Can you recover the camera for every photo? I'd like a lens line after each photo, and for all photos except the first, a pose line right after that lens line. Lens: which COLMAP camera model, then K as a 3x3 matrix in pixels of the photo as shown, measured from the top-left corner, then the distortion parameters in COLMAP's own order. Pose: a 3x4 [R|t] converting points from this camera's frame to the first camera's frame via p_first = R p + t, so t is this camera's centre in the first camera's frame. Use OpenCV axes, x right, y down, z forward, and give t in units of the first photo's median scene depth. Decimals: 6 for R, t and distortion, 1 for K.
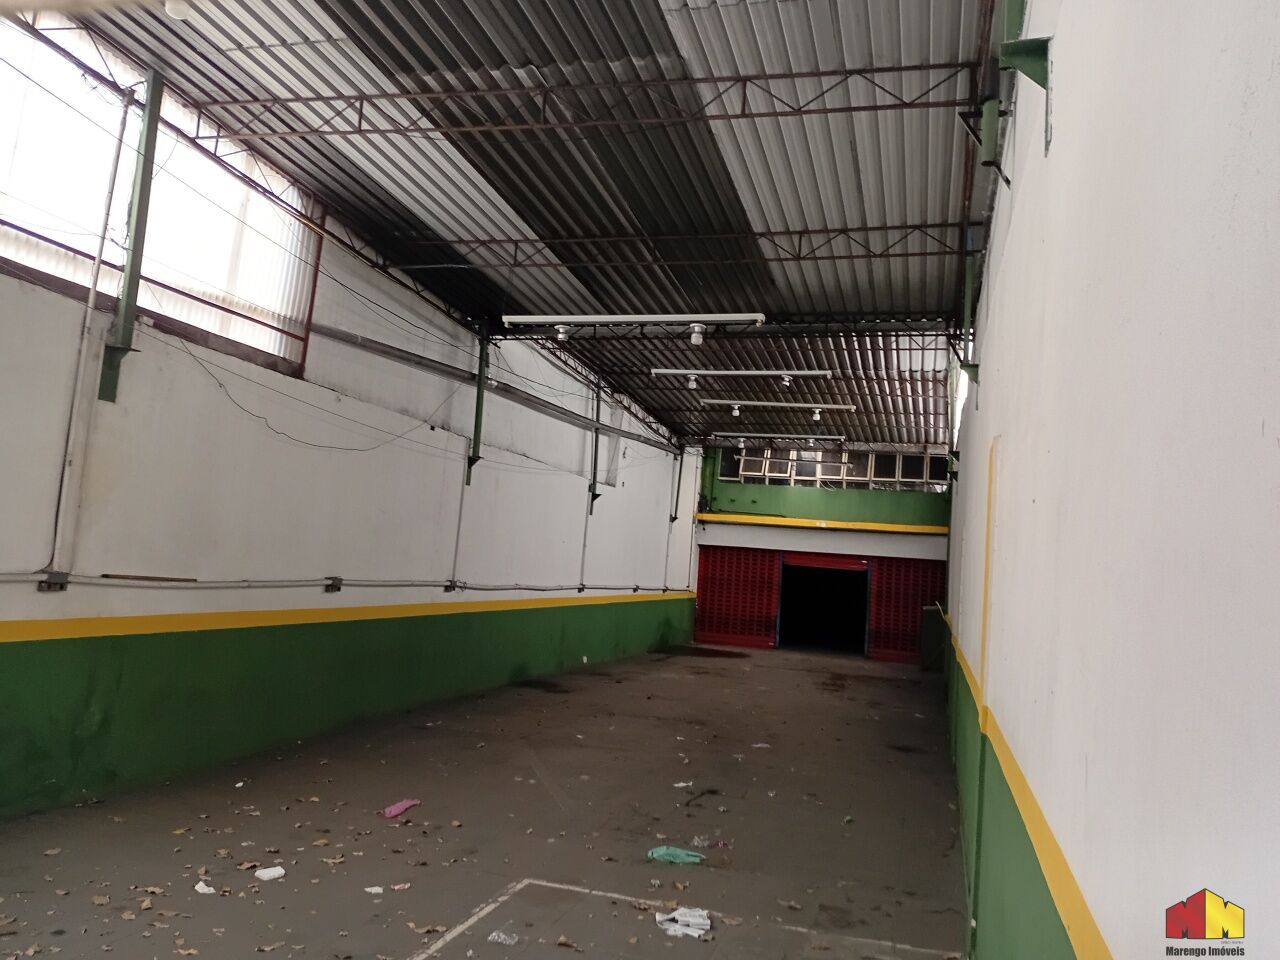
lens RADIAL K [[971.6, 0, 633.3], [0, 971.6, 481.3], [0, 0, 1]] dist [0.091409, -0.153609]
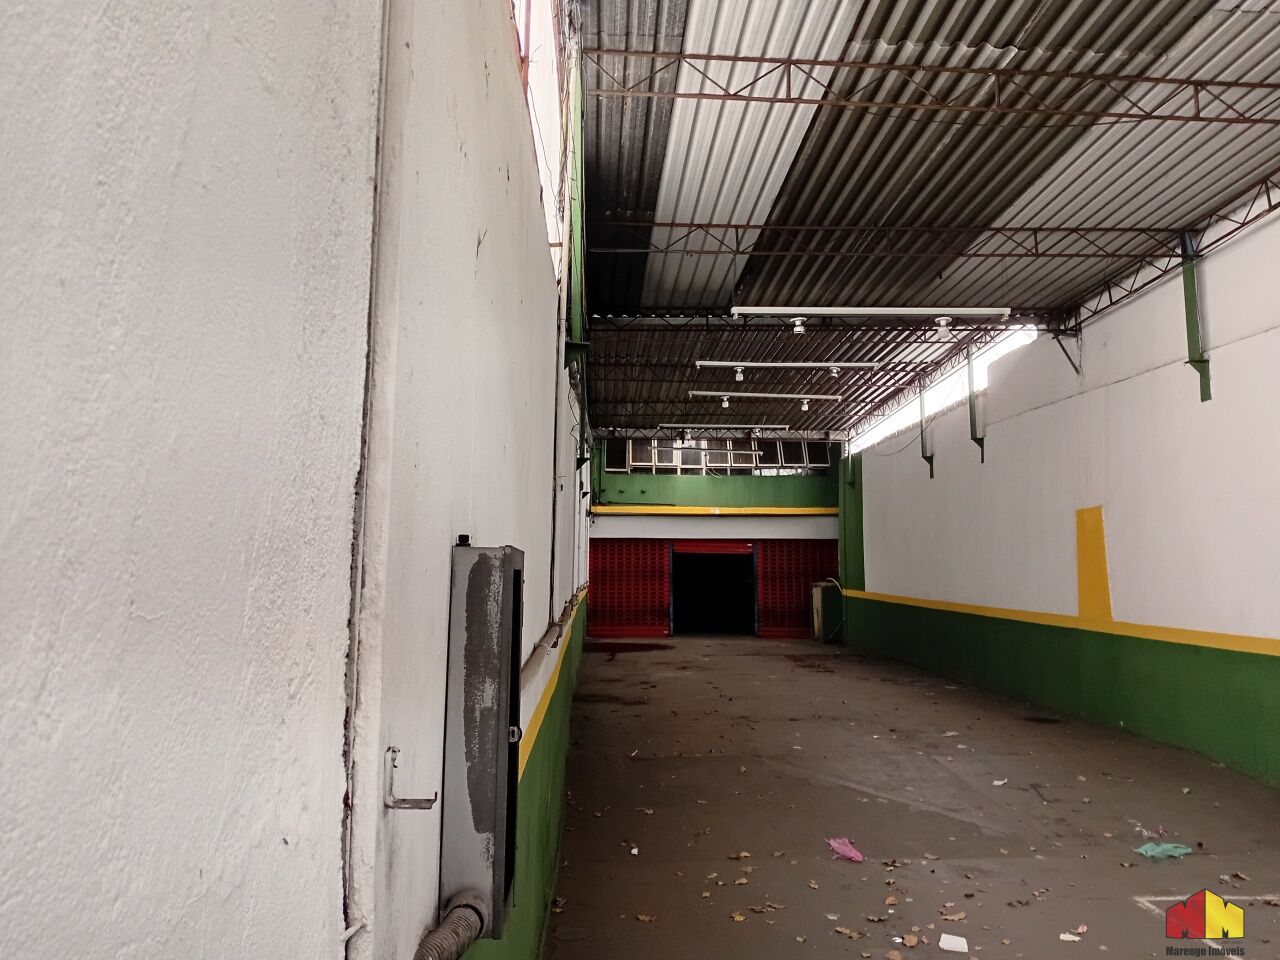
lens RADIAL K [[971.6, 0, 633.3], [0, 971.6, 481.3], [0, 0, 1]] dist [0.091409, -0.153609]
pose [[0.944225, -0.039638, 0.326906, -0.523356], [0.034919, 0.999184, 0.020295, -0.025760], [-0.327444, -0.007748, 0.944839, 0.152690]]
